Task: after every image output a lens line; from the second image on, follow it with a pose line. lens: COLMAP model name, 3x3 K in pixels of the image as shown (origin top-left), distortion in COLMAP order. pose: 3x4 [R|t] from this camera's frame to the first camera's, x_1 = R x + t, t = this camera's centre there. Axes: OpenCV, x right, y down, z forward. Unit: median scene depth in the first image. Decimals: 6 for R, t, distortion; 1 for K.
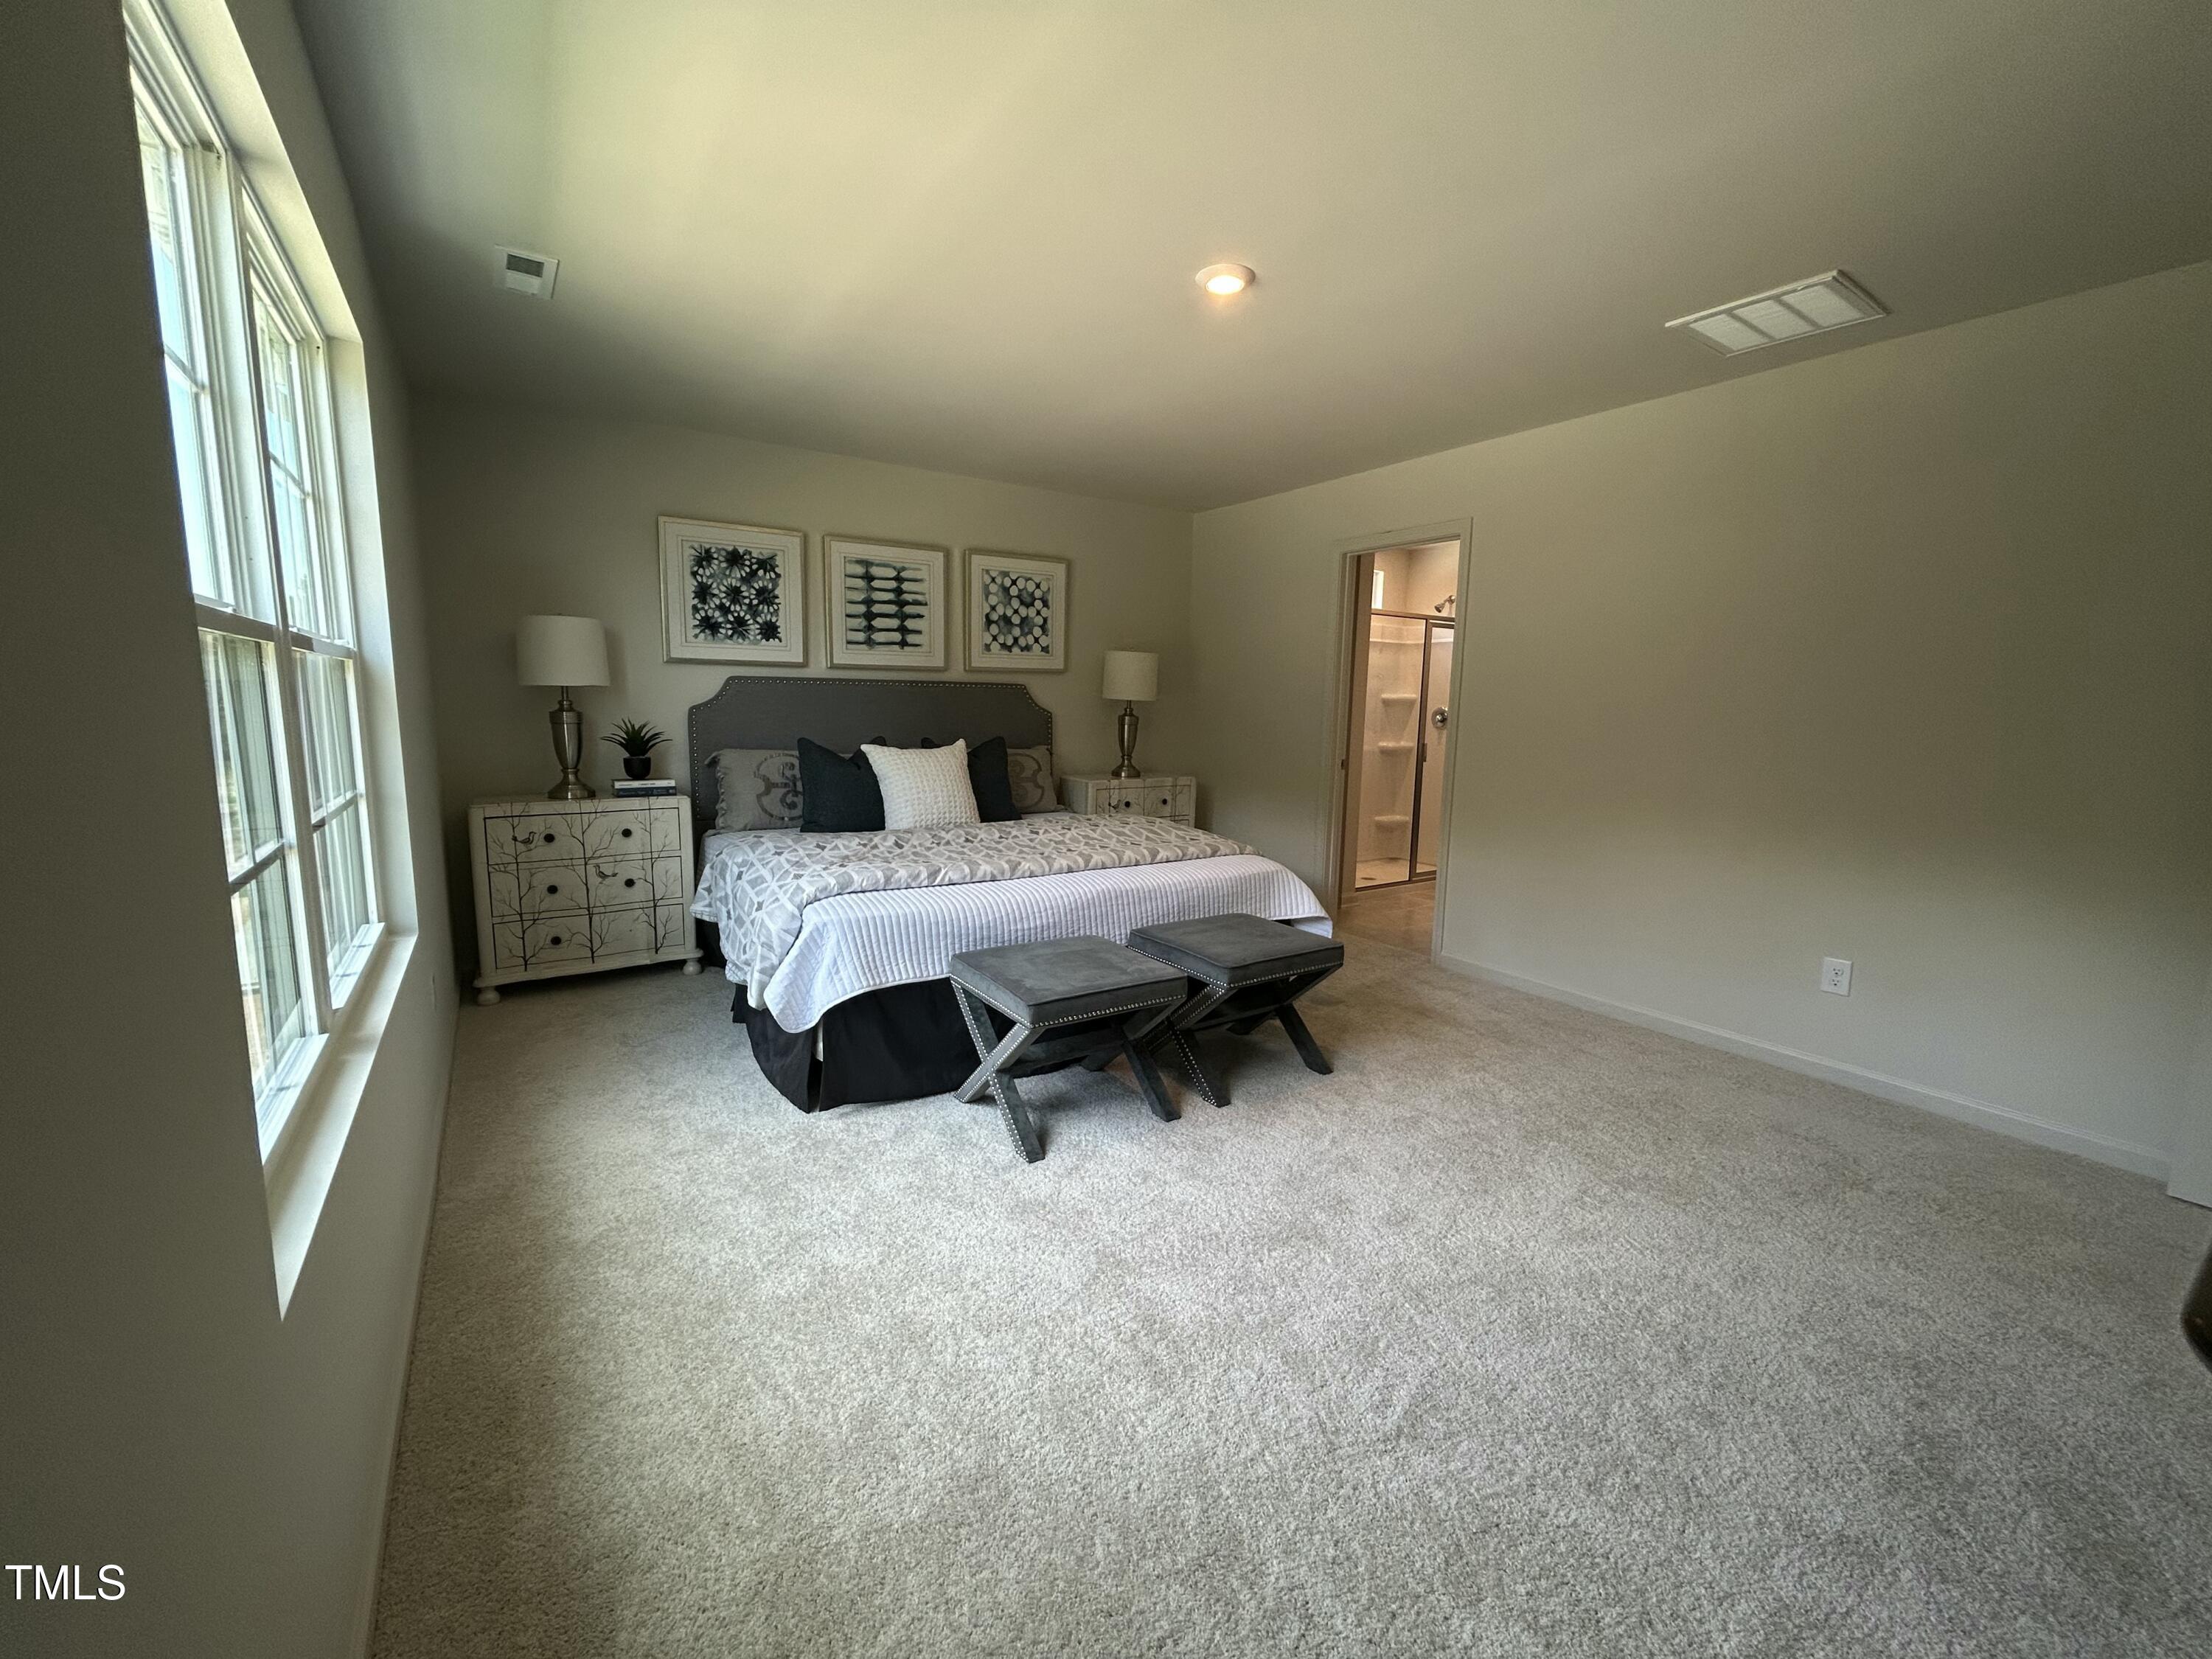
lens RADIAL K [[899.2, 0, 1098.9], [0, 899.2, 821.0], [0, 0, 1]] dist [-0.002880, 0.001174]
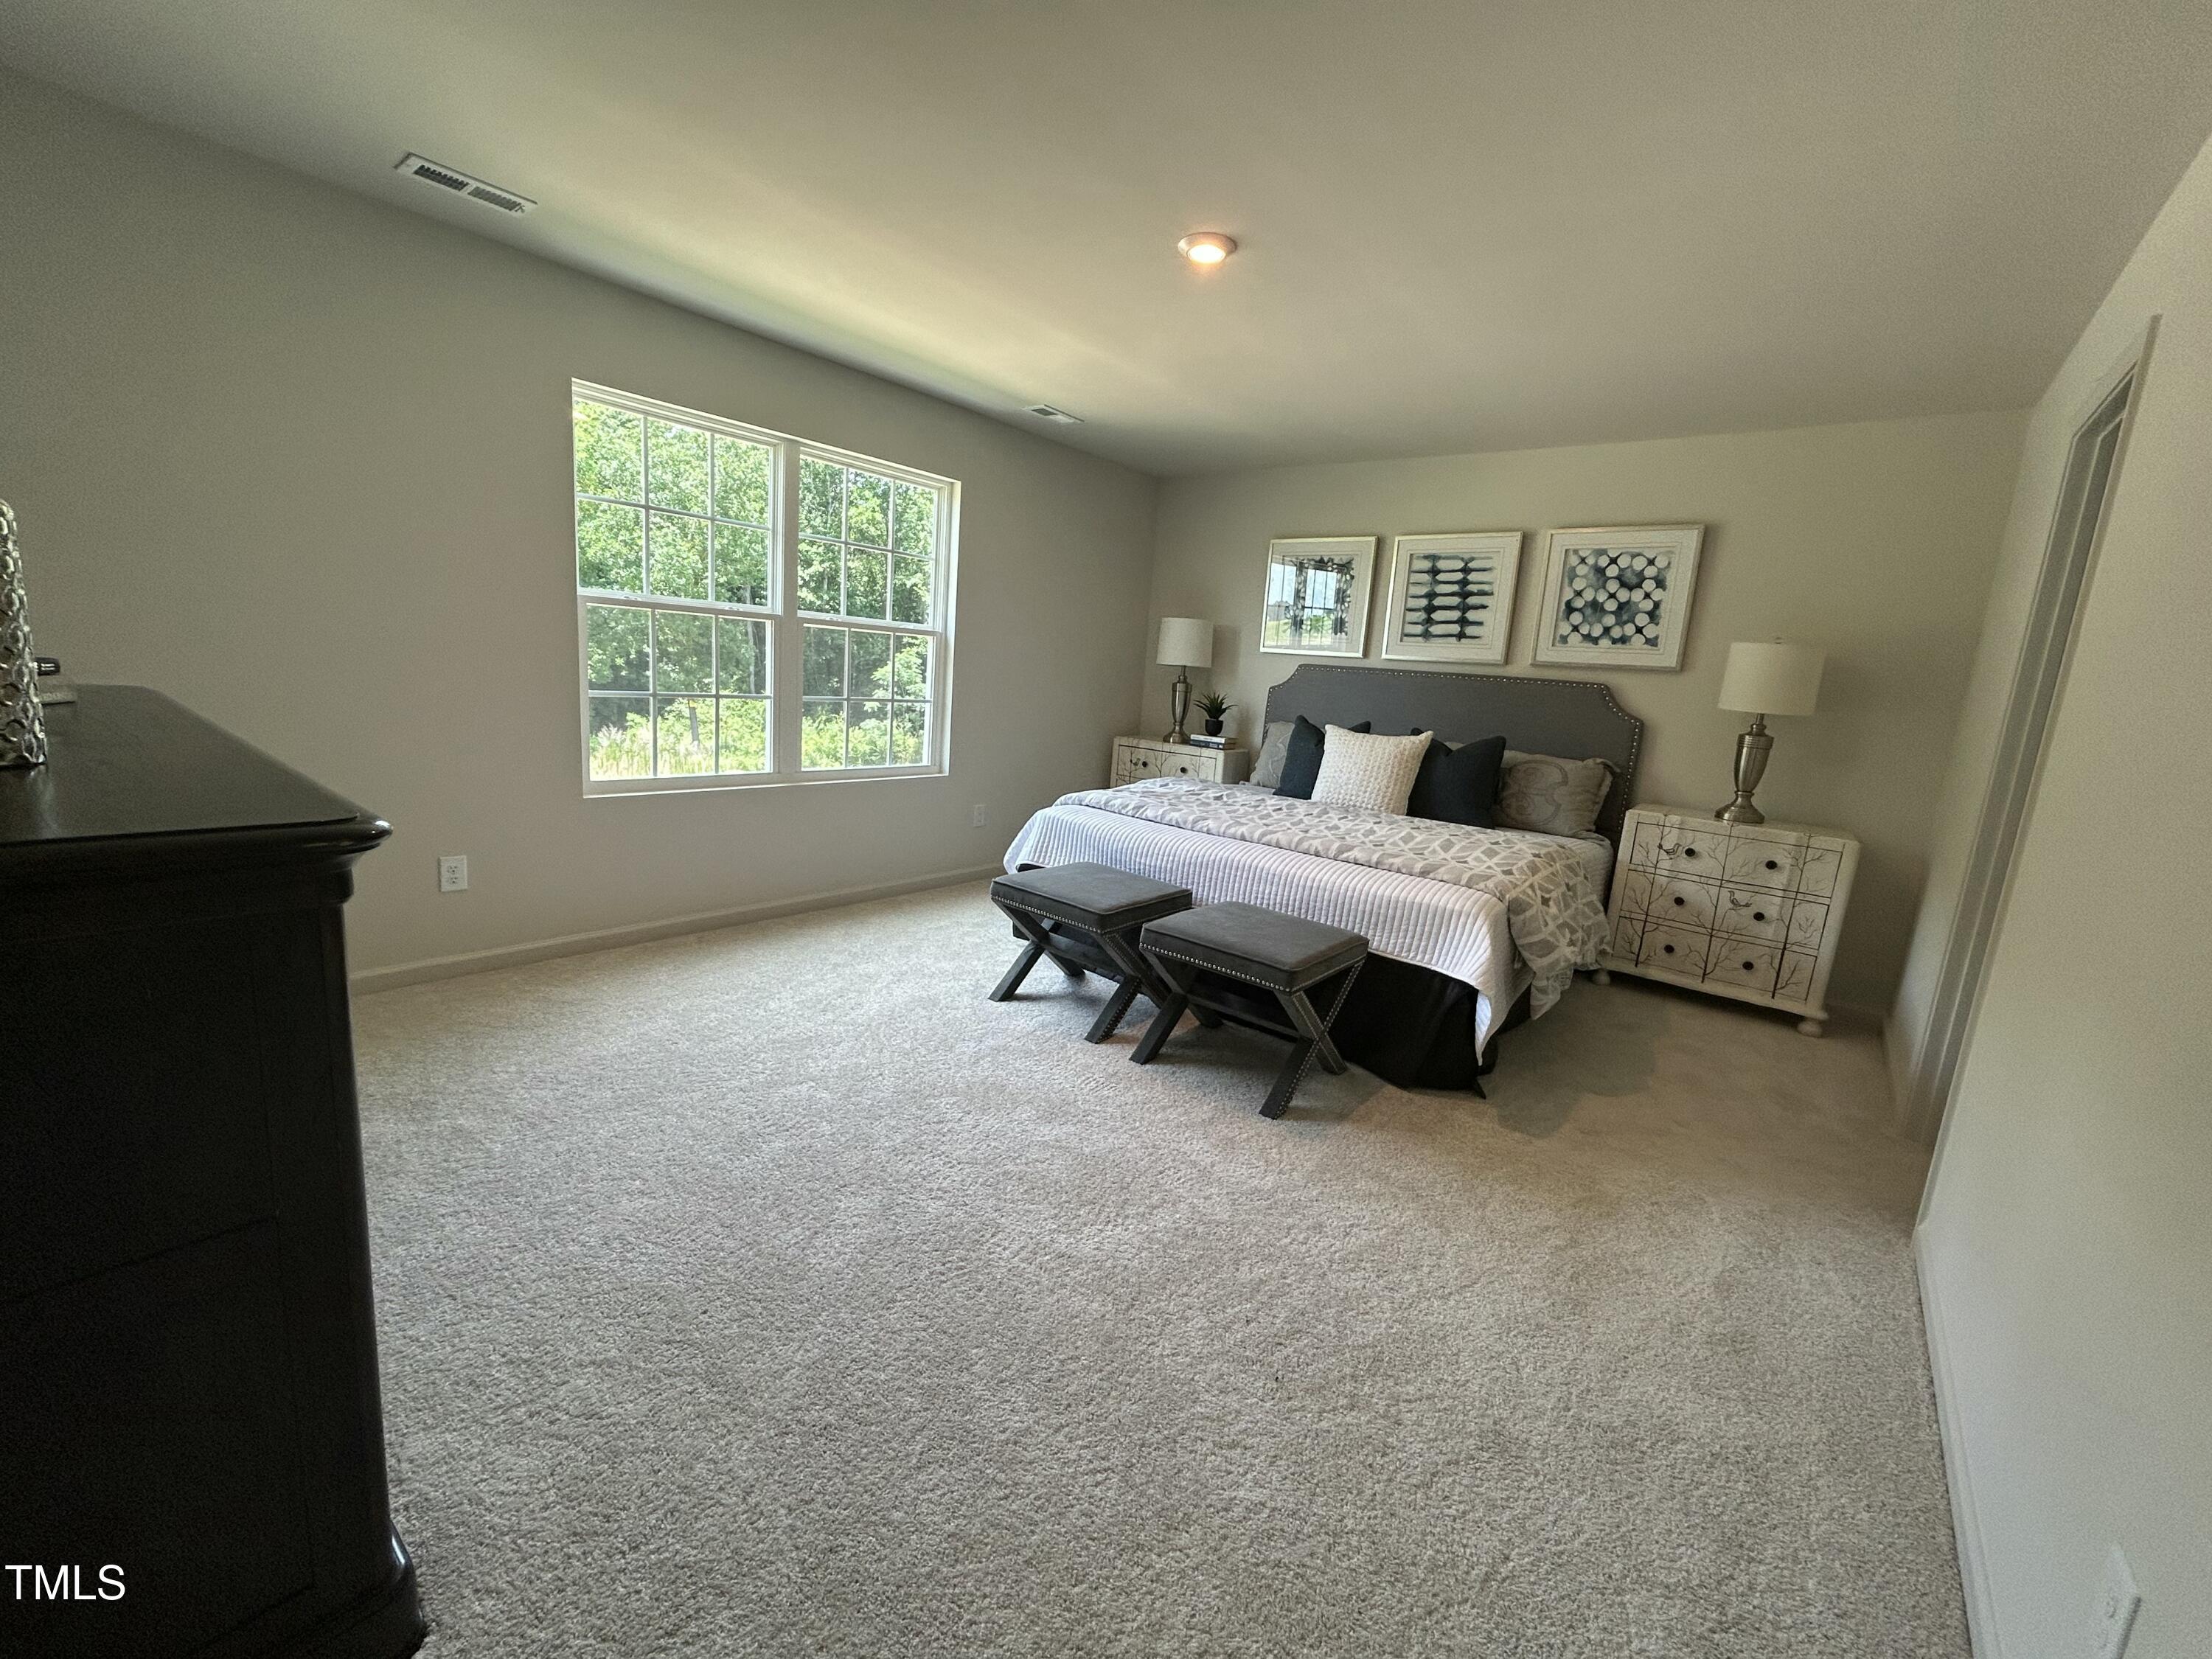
lens RADIAL K [[899.2, 0, 1113.9], [0, 899.2, 833.4], [0, 0, 1]] dist [-0.002880, 0.001174]
pose [[0.304193, 0.188411, -0.933792, 0.618213], [-0.189642, 0.972602, 0.134464, -0.046201], [0.933543, 0.136183, 0.331589, 0.342216]]
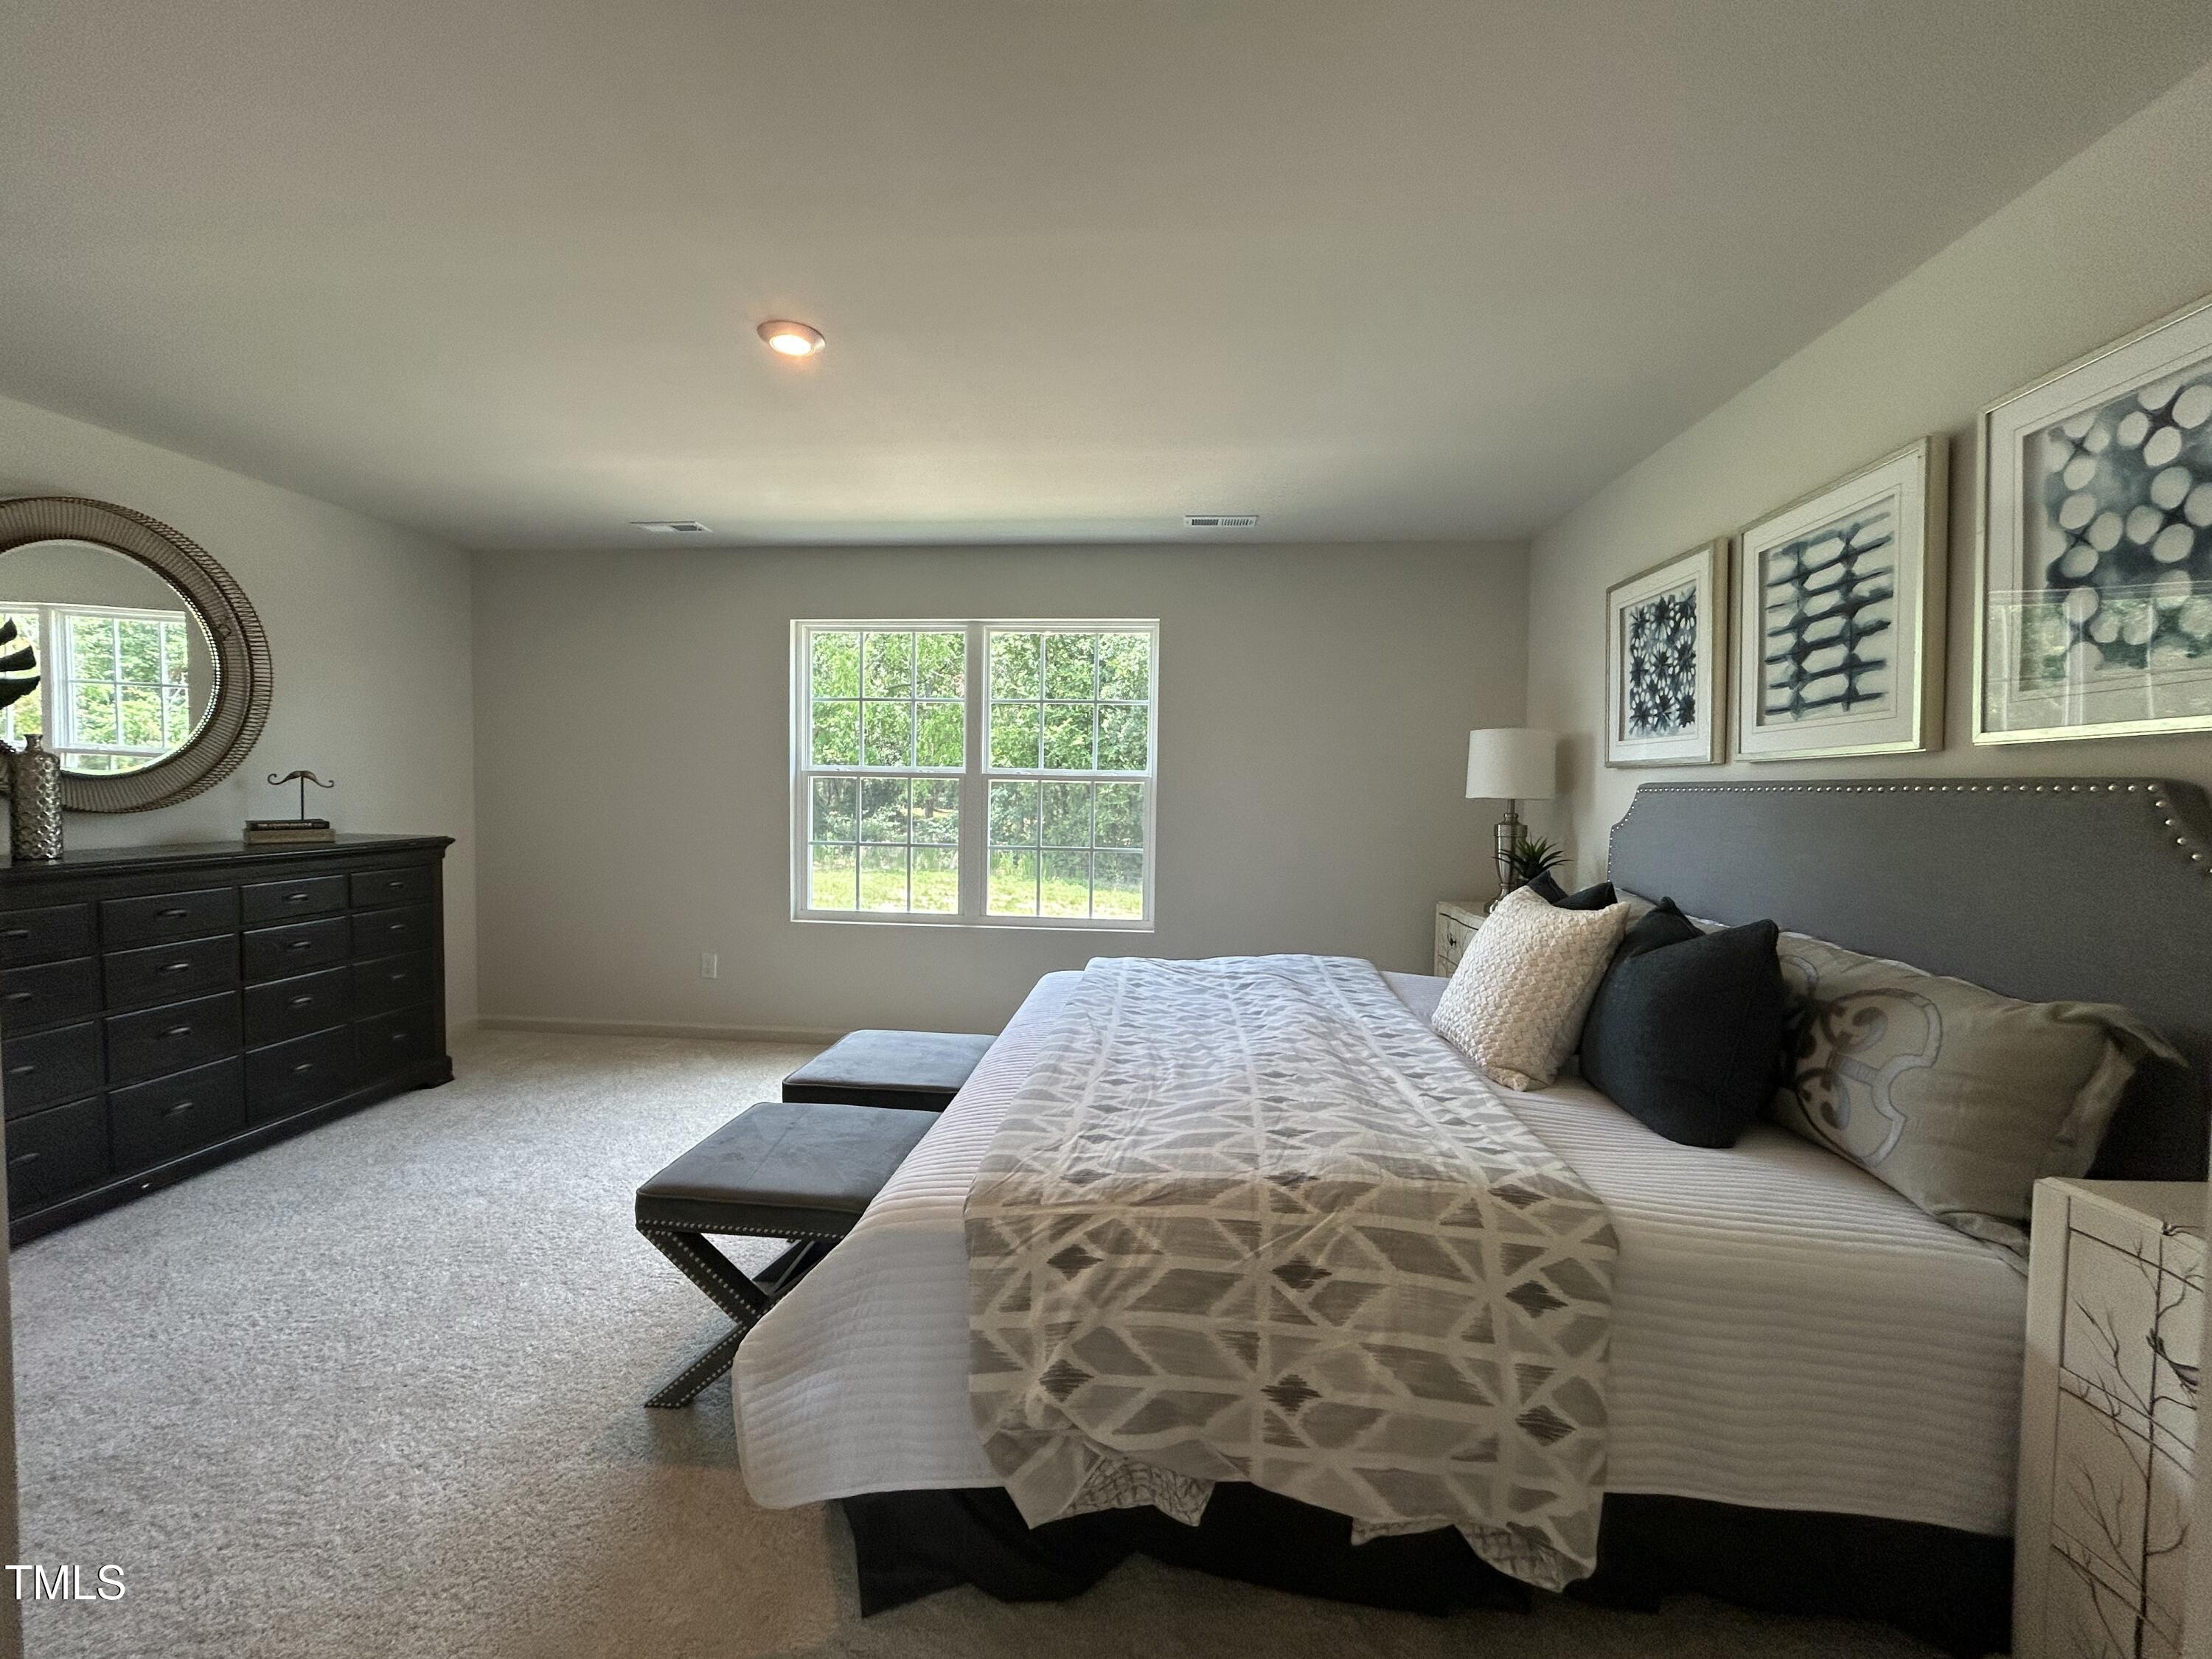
lens RADIAL K [[899.2, 0, 1106.8], [0, 899.2, 833.4], [0, 0, 1]] dist [-0.002880, 0.001174]
pose [[-0.626028, 0.019477, -0.779558, 0.347784], [-0.119184, 0.985553, 0.120335, -0.139151], [0.770639, 0.168244, -0.614662, 0.986070]]
